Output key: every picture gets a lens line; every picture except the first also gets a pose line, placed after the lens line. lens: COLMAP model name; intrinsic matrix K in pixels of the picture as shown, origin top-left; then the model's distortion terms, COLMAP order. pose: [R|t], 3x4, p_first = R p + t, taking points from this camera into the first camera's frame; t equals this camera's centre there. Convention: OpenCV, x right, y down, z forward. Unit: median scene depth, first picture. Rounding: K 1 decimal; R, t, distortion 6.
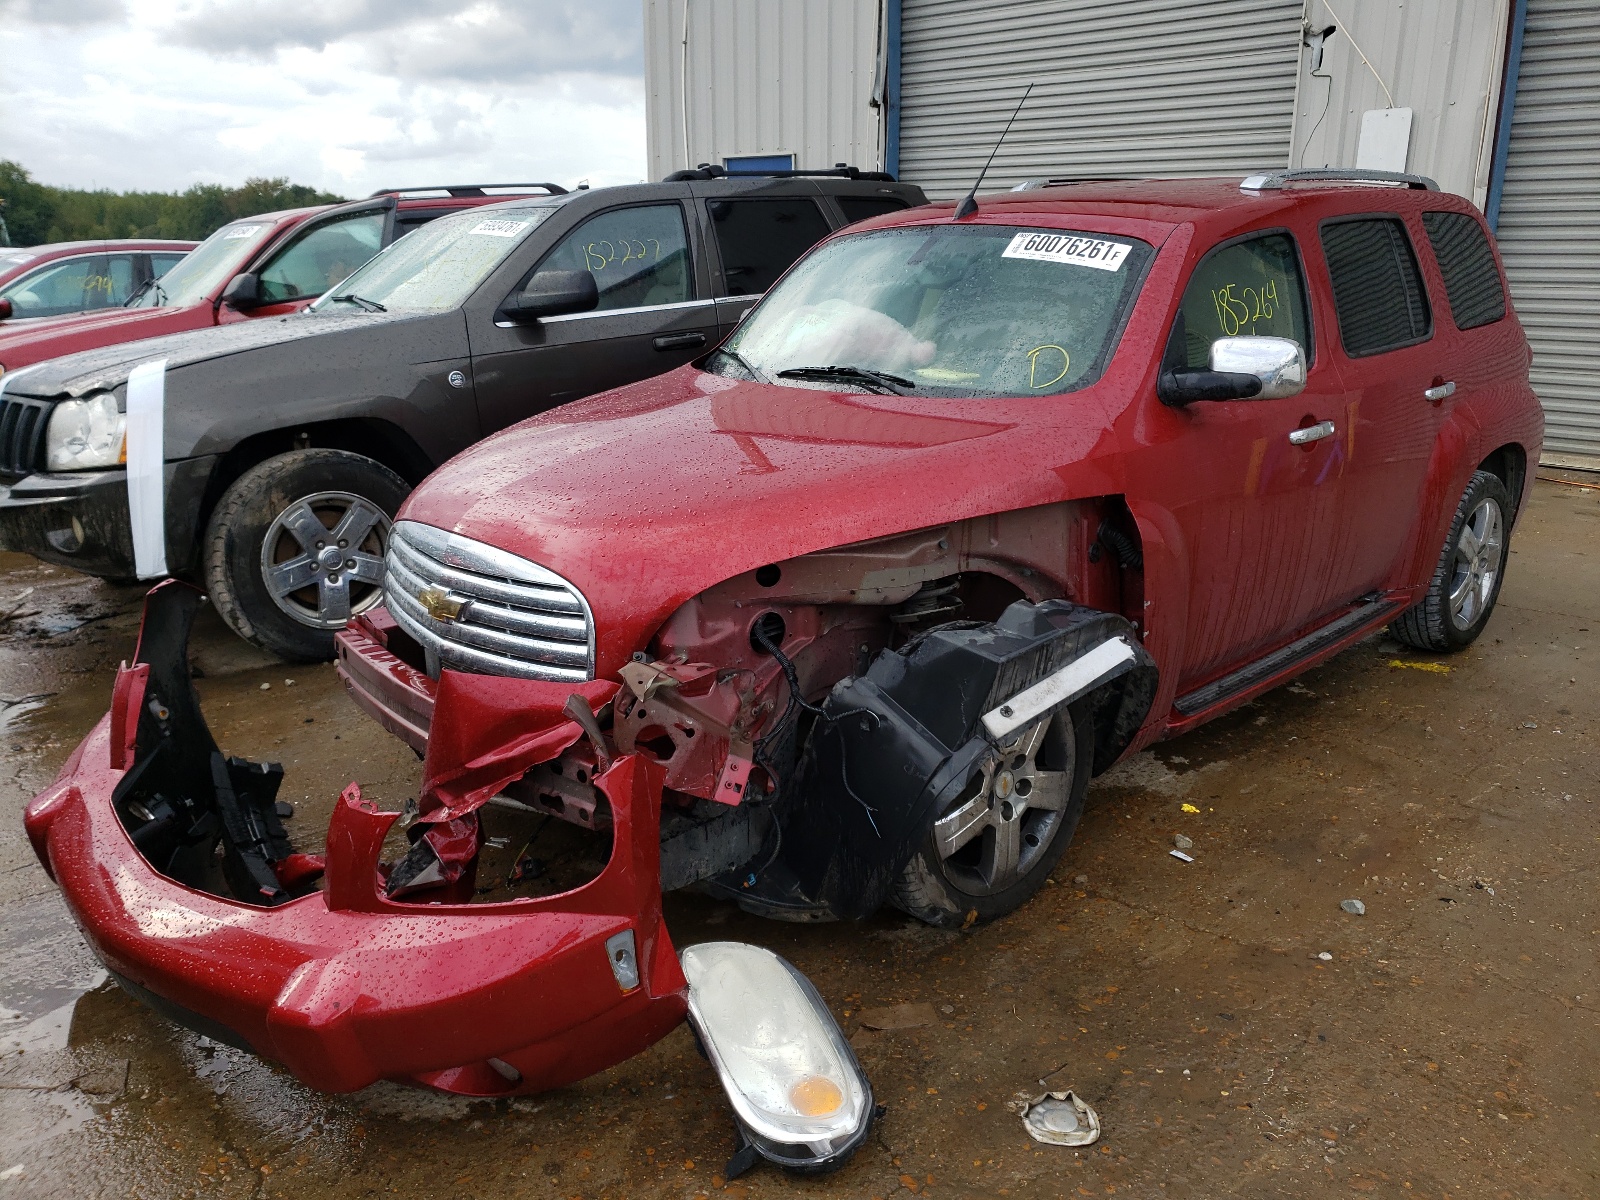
lens RADIAL K [[1227.1, 0, 901.7], [0, 1227.1, 606.1], [0, 0, 1]] dist [0.079172, -0.109896]
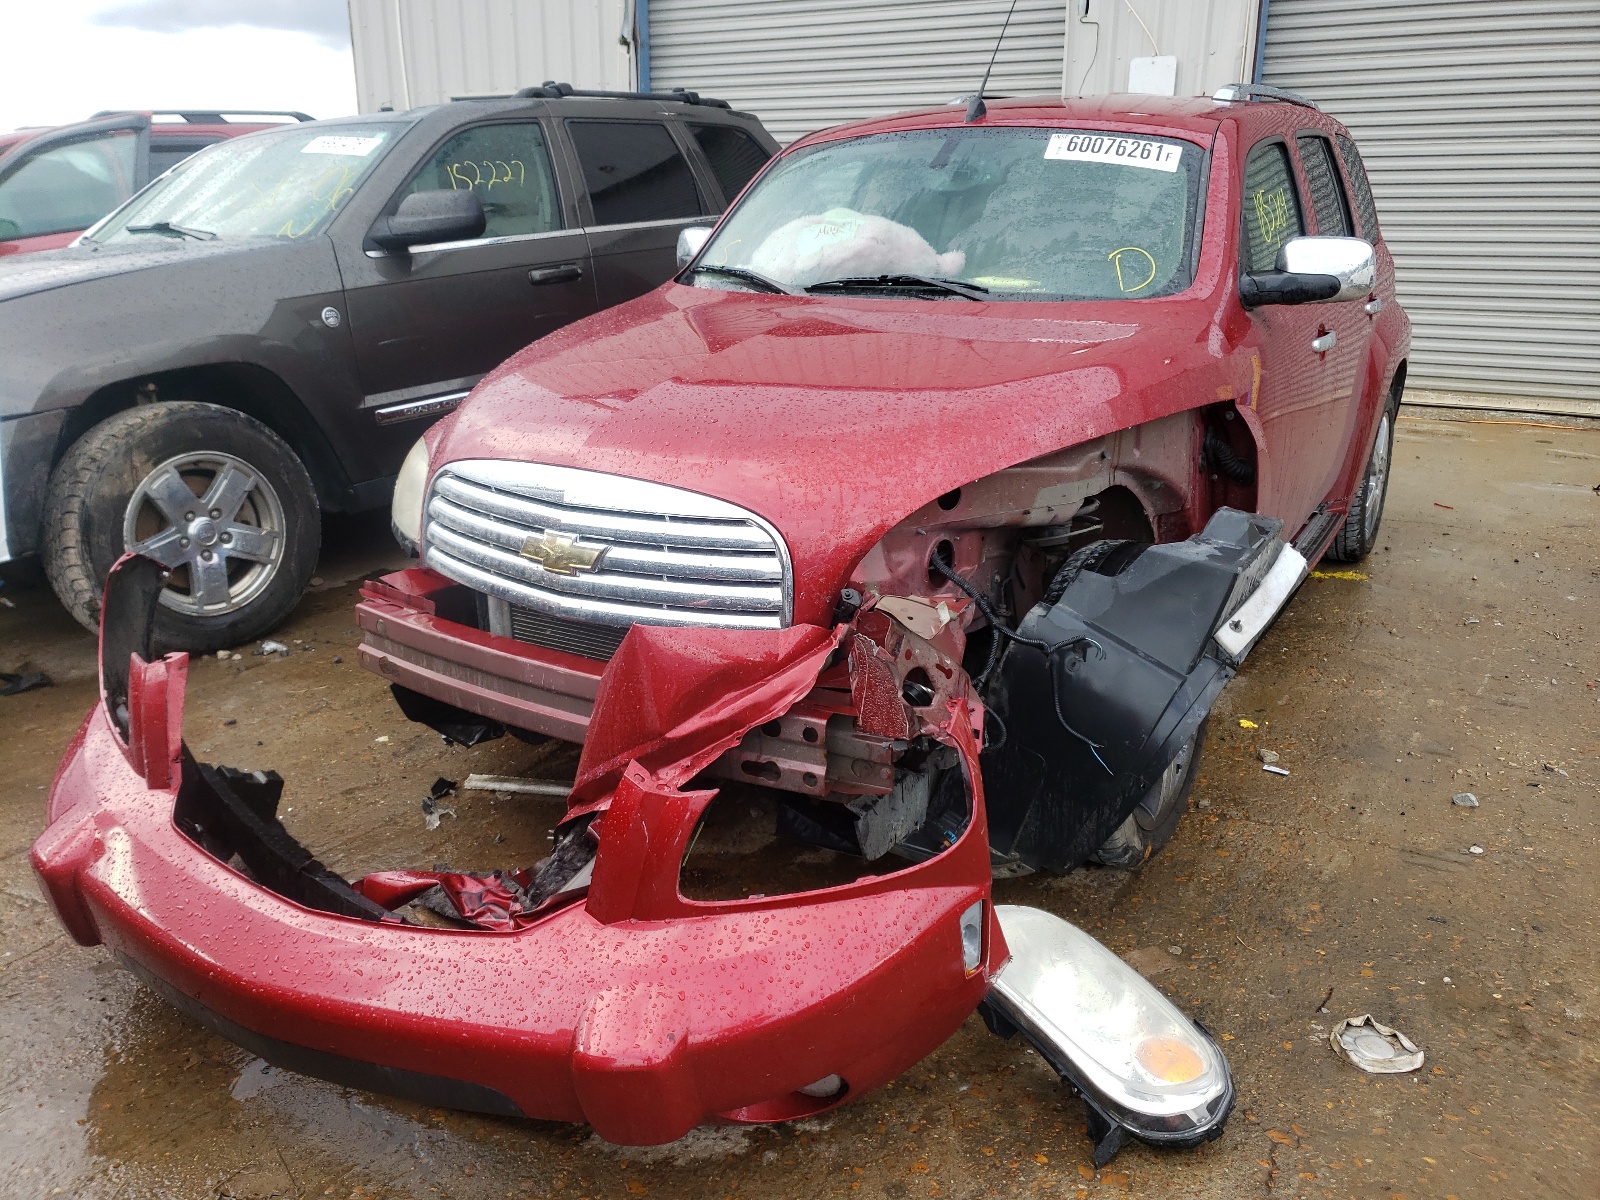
lens RADIAL K [[1209.0, 0, 800.0], [0, 1209.0, 600.0], [0, 0, 1]] dist [0.024208, 0.008002]
pose [[0.971447, -0.070396, 0.226573, -0.275750], [0.065851, 0.997449, 0.027569, 0.012087], [-0.227936, -0.011862, 0.973604, 0.114402]]
